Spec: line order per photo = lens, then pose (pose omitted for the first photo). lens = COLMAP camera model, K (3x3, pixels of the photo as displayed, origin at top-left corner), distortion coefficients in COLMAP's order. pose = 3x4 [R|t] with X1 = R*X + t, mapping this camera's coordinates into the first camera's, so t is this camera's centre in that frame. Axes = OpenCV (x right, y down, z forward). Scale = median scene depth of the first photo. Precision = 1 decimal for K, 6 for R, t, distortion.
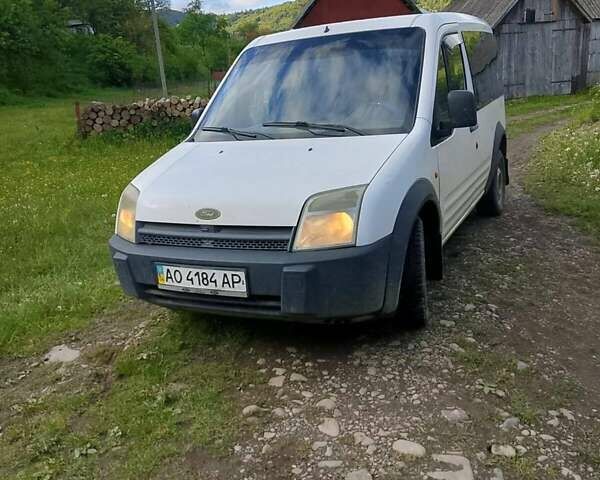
lens RADIAL K [[589.2, 0, 300.0], [0, 589.2, 240.0], [0, 0, 1]] dist [0.083465, -0.136443]
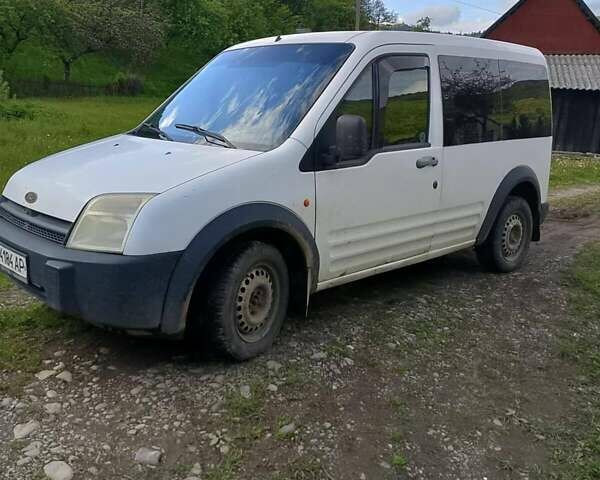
lens RADIAL K [[589.2, 0, 300.0], [0, 589.2, 240.0], [0, 0, 1]] dist [0.083465, -0.136443]
pose [[0.931877, 0.188119, -0.310187, 0.610035], [-0.195644, 0.980650, 0.006972, -0.069961], [0.305496, 0.054189, 0.950650, 0.166429]]
